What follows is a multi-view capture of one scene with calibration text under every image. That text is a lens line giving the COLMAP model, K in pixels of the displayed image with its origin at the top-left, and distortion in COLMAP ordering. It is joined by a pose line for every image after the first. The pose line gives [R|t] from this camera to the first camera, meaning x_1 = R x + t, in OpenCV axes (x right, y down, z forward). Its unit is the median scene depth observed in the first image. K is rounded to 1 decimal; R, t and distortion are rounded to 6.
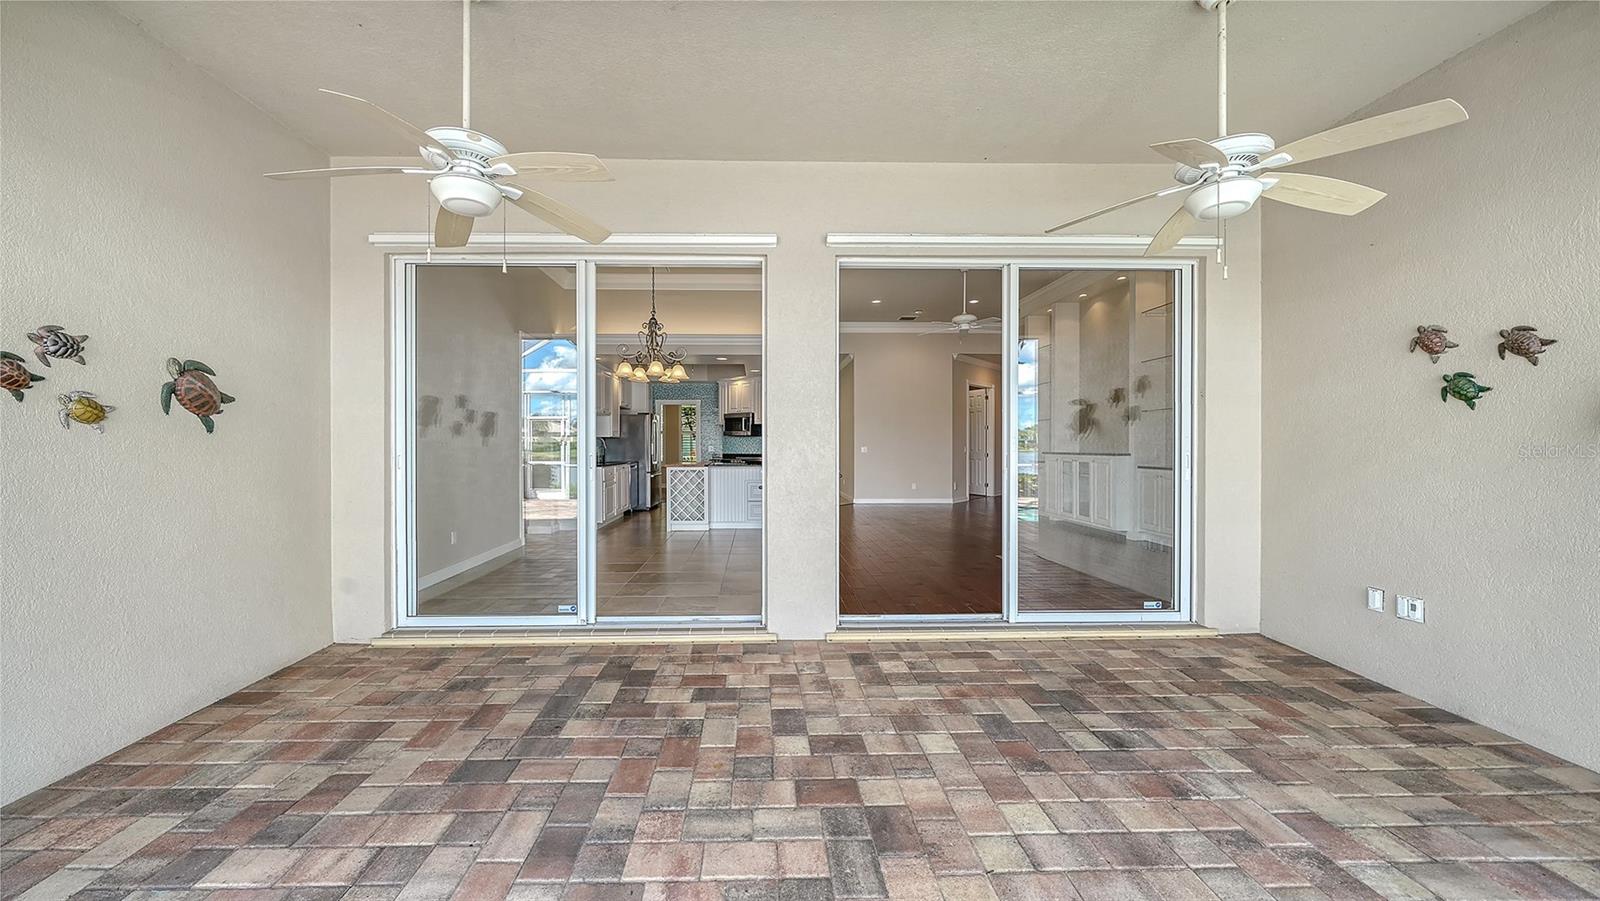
lens RADIAL K [[556.0, 0, 789.1], [0, 556.0, 449.9], [0, 0, 1]] dist [-0.000182, 0.000013]
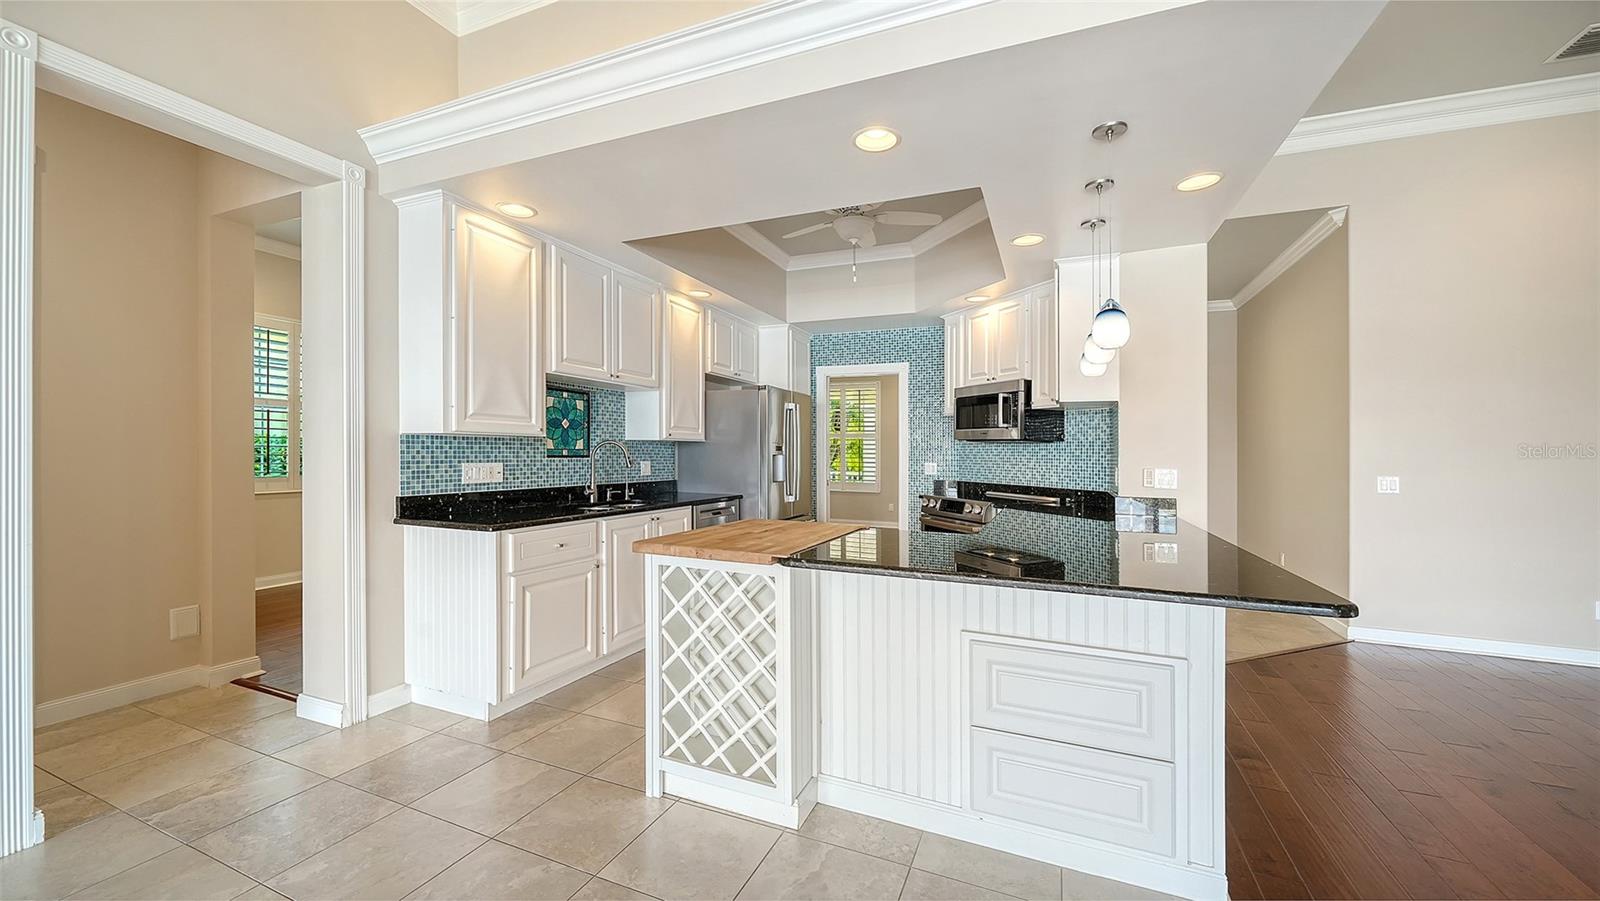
lens RADIAL K [[605.9, 0, 791.0], [0, 605.9, 450.7], [0, 0, 1]] dist [-0.002012, -0.000121]
pose [[0.892412, 0.012718, -0.451042, -0.030152], [-0.018123, 0.999806, -0.007664, -0.016703], [0.450857, 0.015013, 0.892470, 0.765768]]
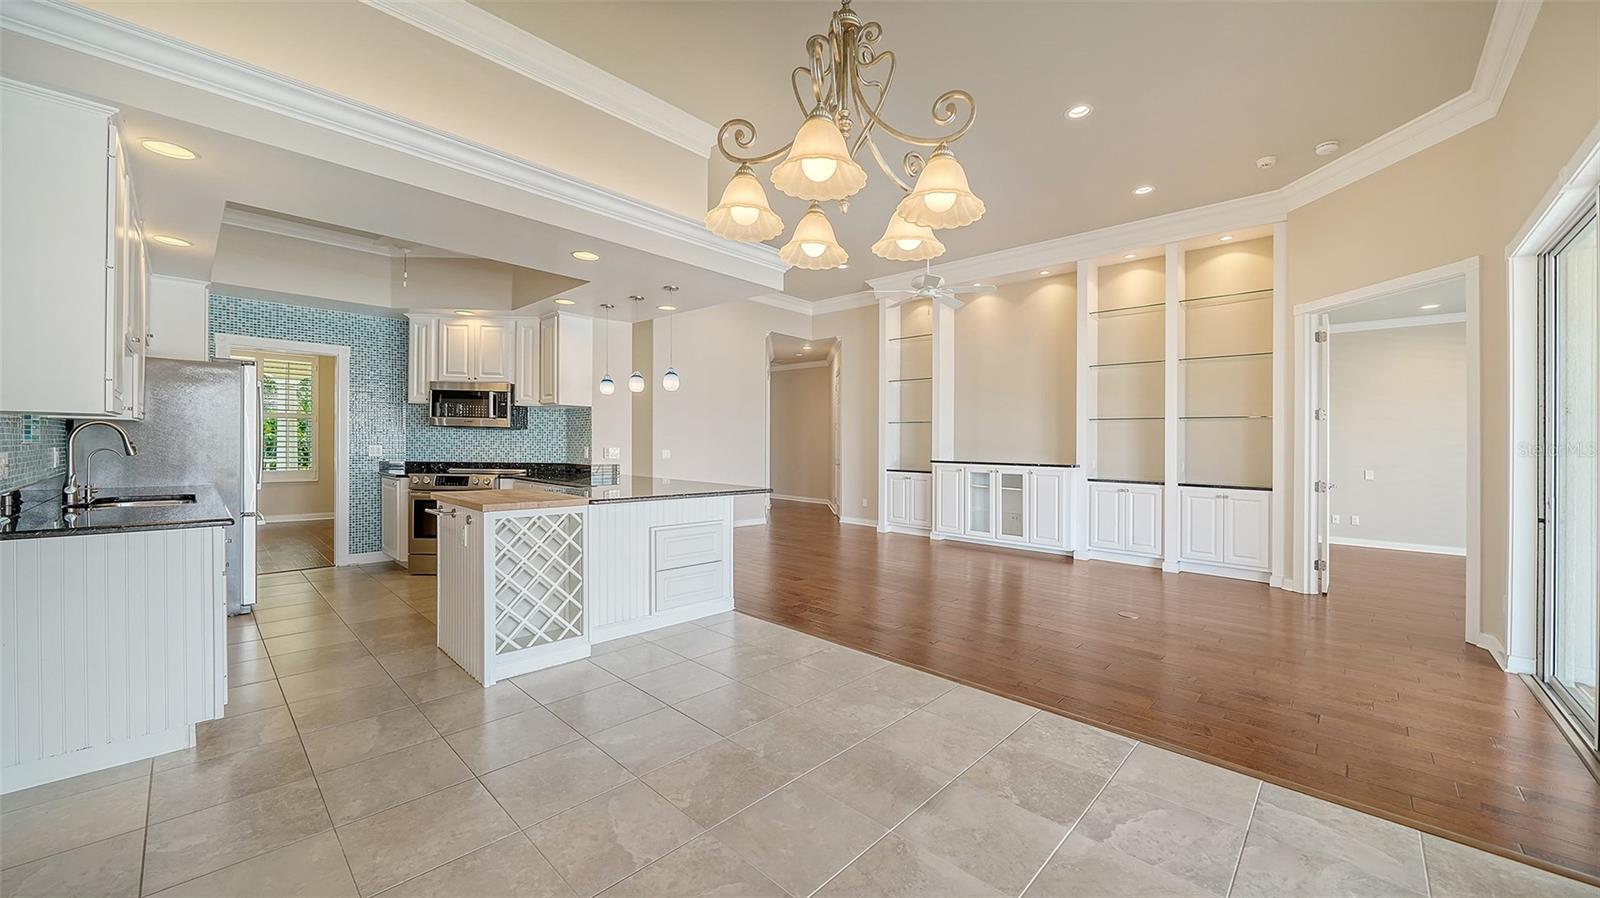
lens RADIAL K [[594.0, 0, 798.2], [0, 594.0, 442.2], [0, 0, 1]] dist [-0.001117, -0.000200]
pose [[0.730590, 0.015731, 0.682635, -0.337254], [-0.012972, 0.999874, -0.009158, -0.014727], [-0.682693, -0.002164, 0.730702, 0.566801]]
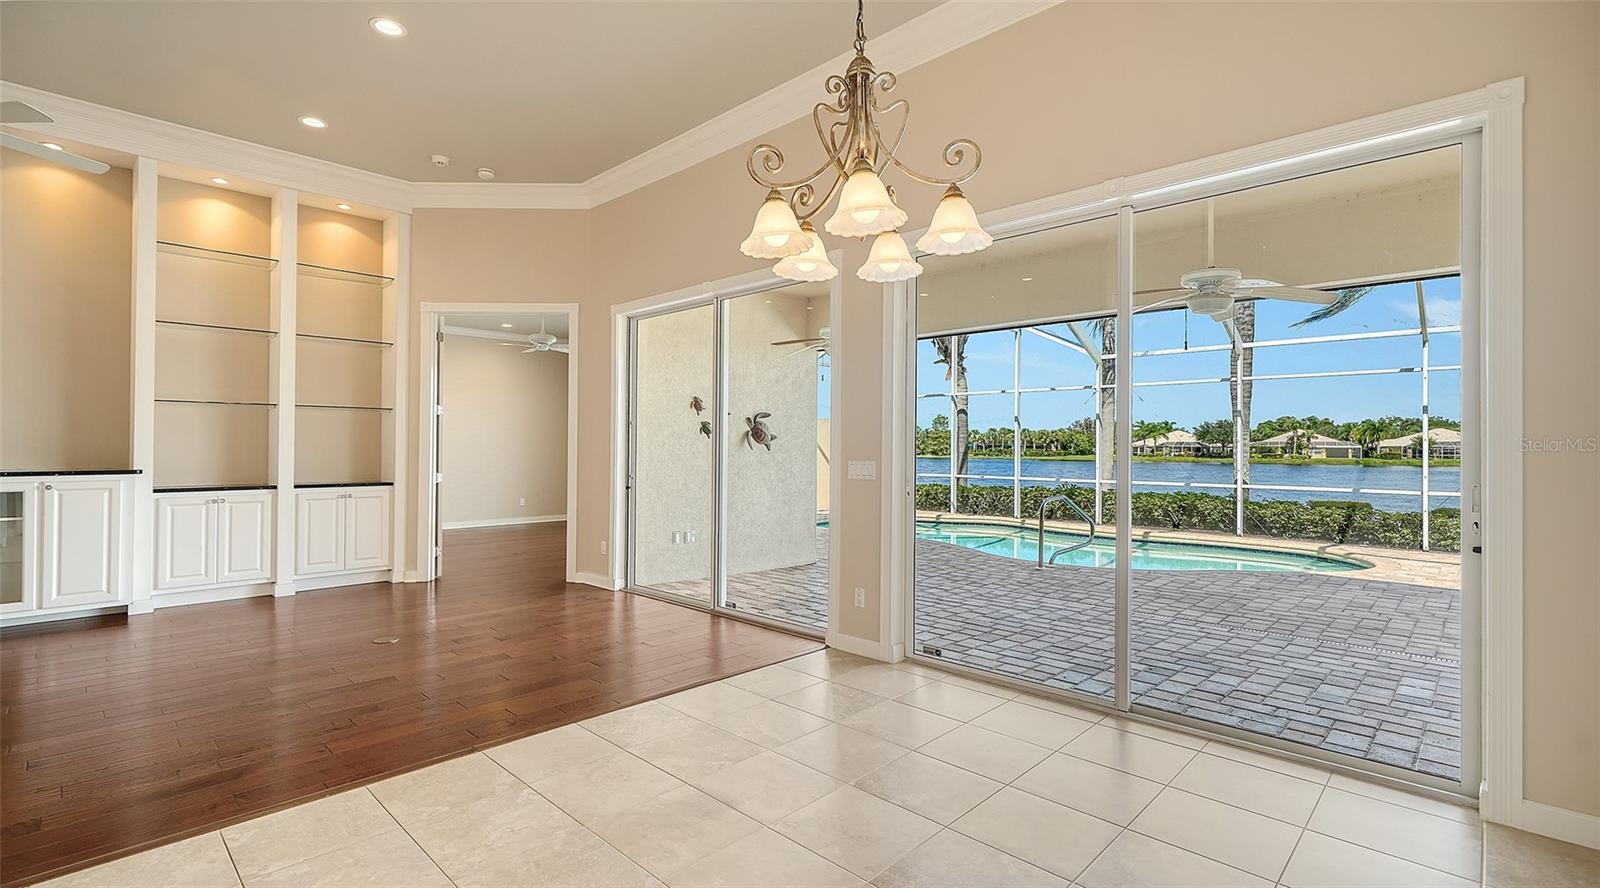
lens RADIAL K [[707.2, 0, 795.0], [0, 707.2, 440.9], [0, 0, 1]] dist [-0.001136, -0.000190]
pose [[-0.676603, 0.006679, 0.736318, -0.365454], [0.002117, 0.999972, -0.007126, -0.015513], [-0.736345, -0.003263, -0.676598, 0.912661]]
